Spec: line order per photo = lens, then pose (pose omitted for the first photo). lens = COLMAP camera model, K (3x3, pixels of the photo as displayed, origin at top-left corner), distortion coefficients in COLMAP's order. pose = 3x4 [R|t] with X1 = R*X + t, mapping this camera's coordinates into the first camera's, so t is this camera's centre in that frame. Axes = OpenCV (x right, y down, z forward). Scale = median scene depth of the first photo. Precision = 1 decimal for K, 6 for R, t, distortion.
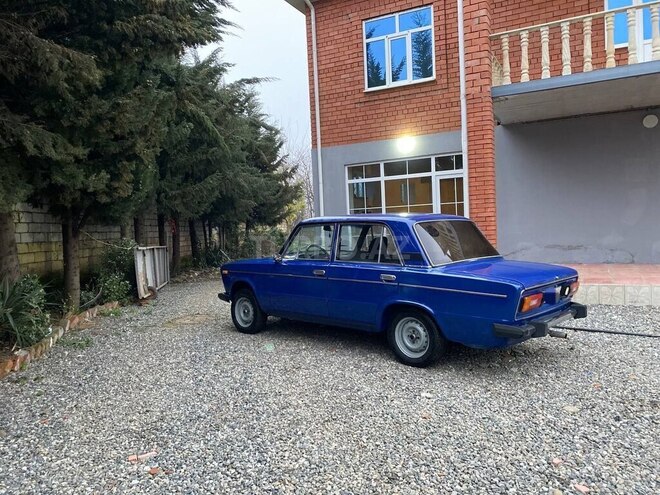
lens RADIAL K [[504.5, 0, 332.2], [0, 504.5, 244.7], [0, 0, 1]] dist [0.025804, -0.023938]
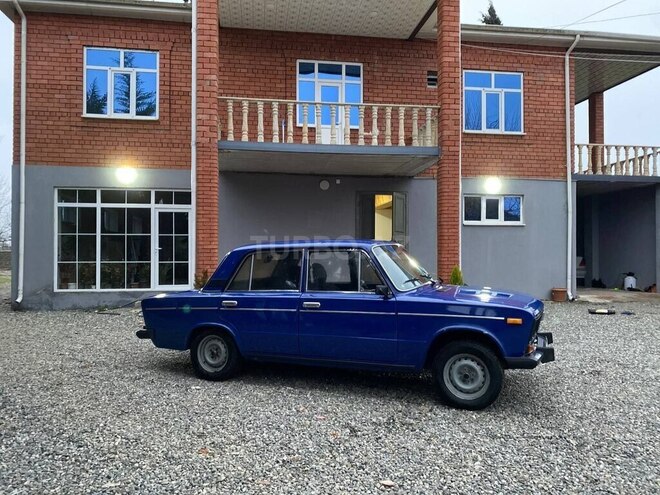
lens RADIAL K [[504.5, 0, 332.2], [0, 504.5, 244.7], [0, 0, 1]] dist [0.025804, -0.023938]
pose [[0.817373, 0.056531, 0.573328, -0.133327], [-0.018051, 0.997198, -0.072591, 0.015013], [-0.575826, 0.048985, 0.816104, -0.110927]]
